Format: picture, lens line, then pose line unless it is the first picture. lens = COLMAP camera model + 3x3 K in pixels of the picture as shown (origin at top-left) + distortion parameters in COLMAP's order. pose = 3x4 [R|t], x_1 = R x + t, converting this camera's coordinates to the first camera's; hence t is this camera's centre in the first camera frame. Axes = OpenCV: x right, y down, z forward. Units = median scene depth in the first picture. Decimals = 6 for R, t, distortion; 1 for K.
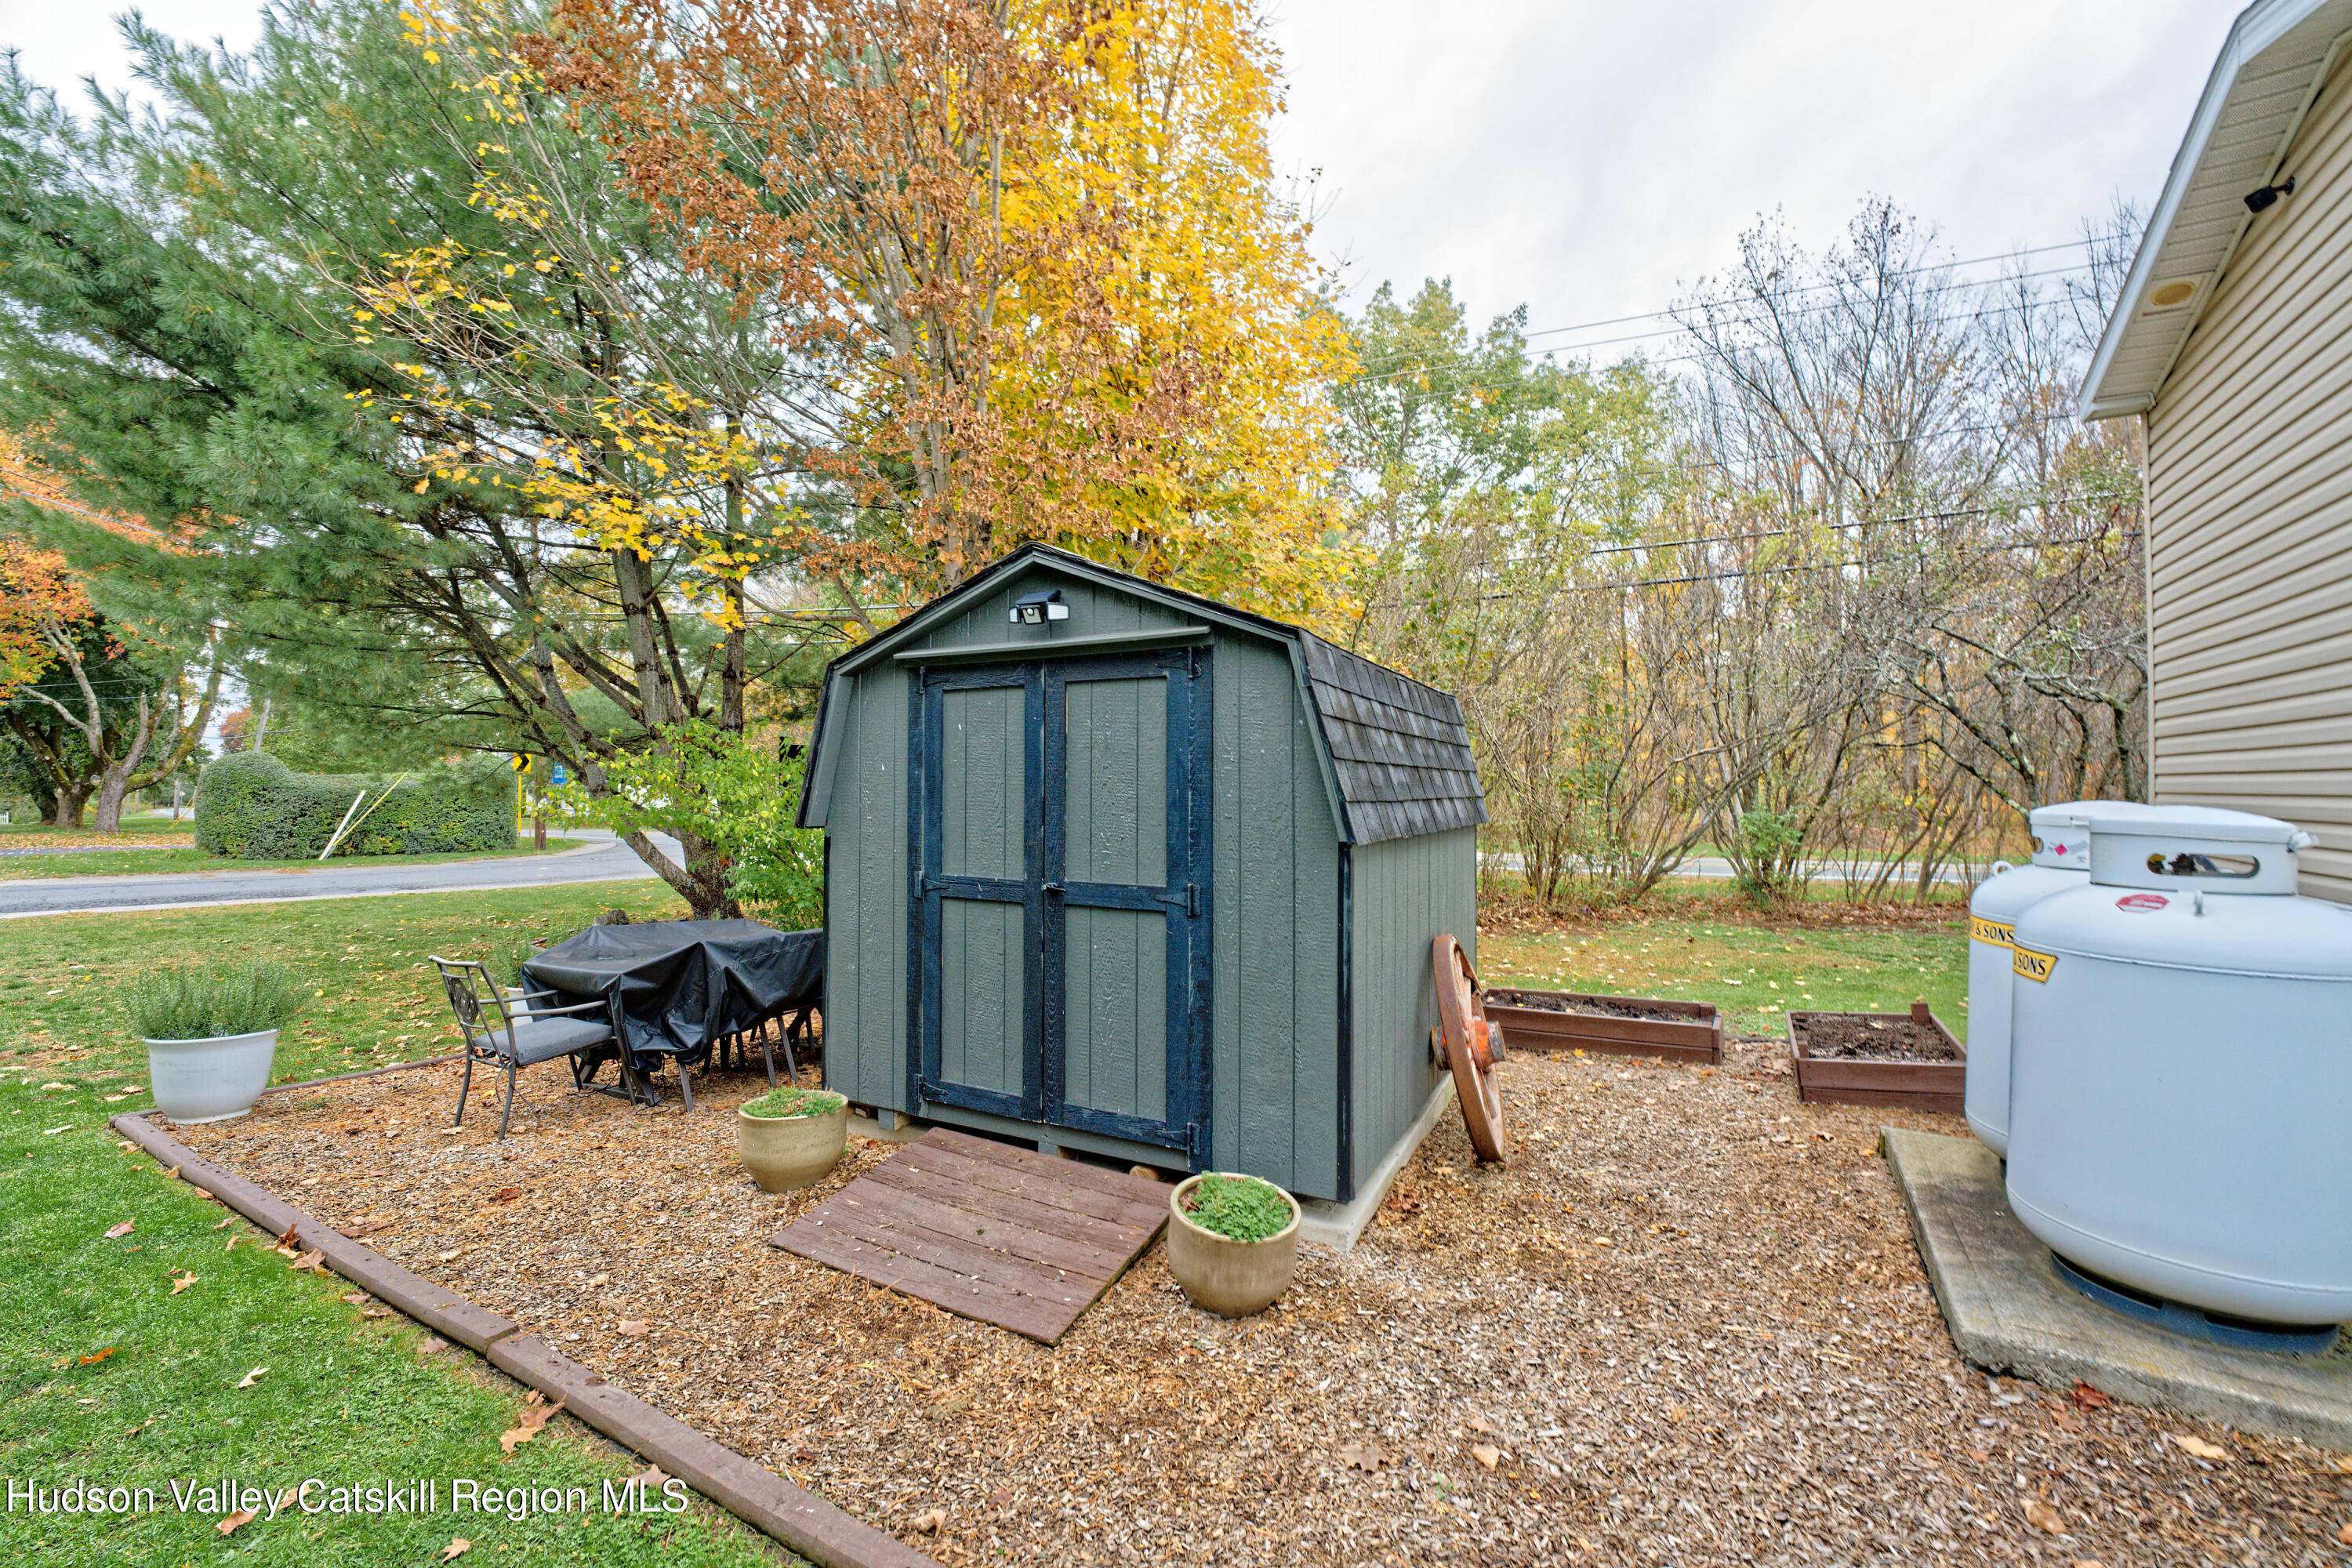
lens RADIAL K [[958.9, 0, 1182.5], [0, 958.9, 777.6], [0, 0, 1]] dist [-0.026482, 0.002401]
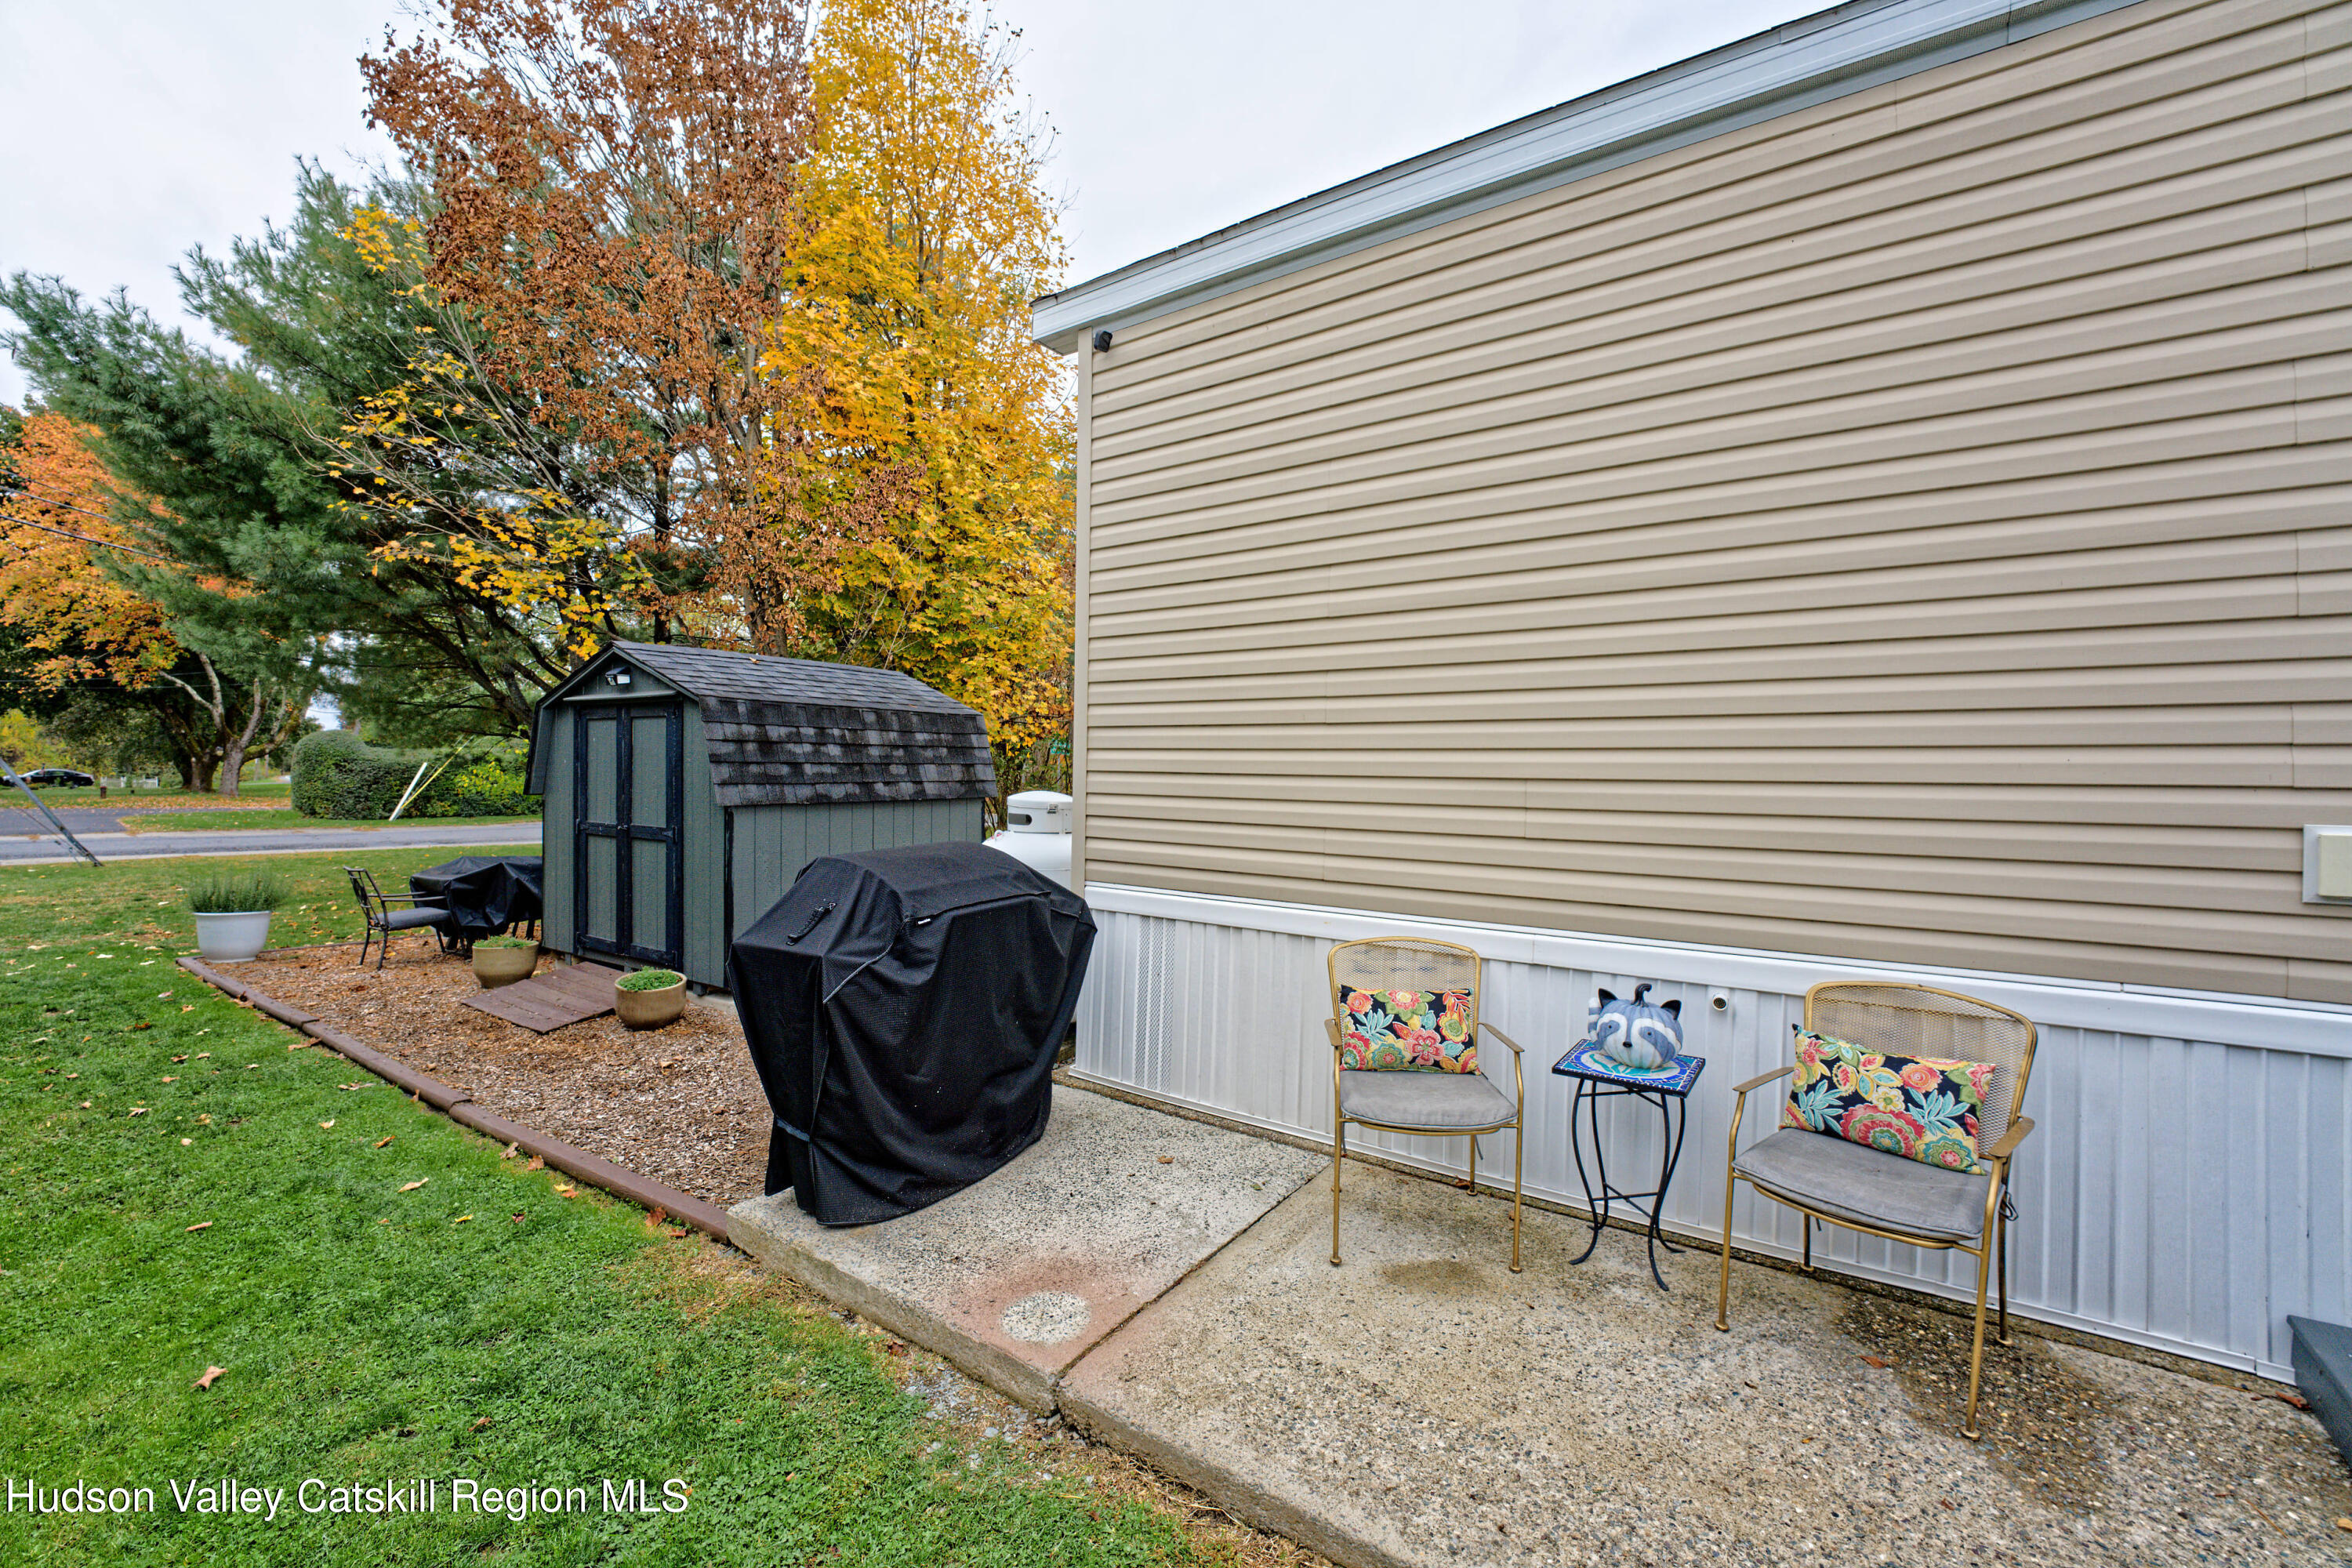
lens RADIAL K [[958.9, 0, 1180.6], [0, 958.9, 780.6], [0, 0, 1]] dist [-0.026482, 0.002401]
pose [[0.997212, 0.013207, -0.073439, 0.205053], [-0.011314, 0.999594, 0.026134, -0.007207], [0.073754, -0.025230, 0.996957, -0.143881]]
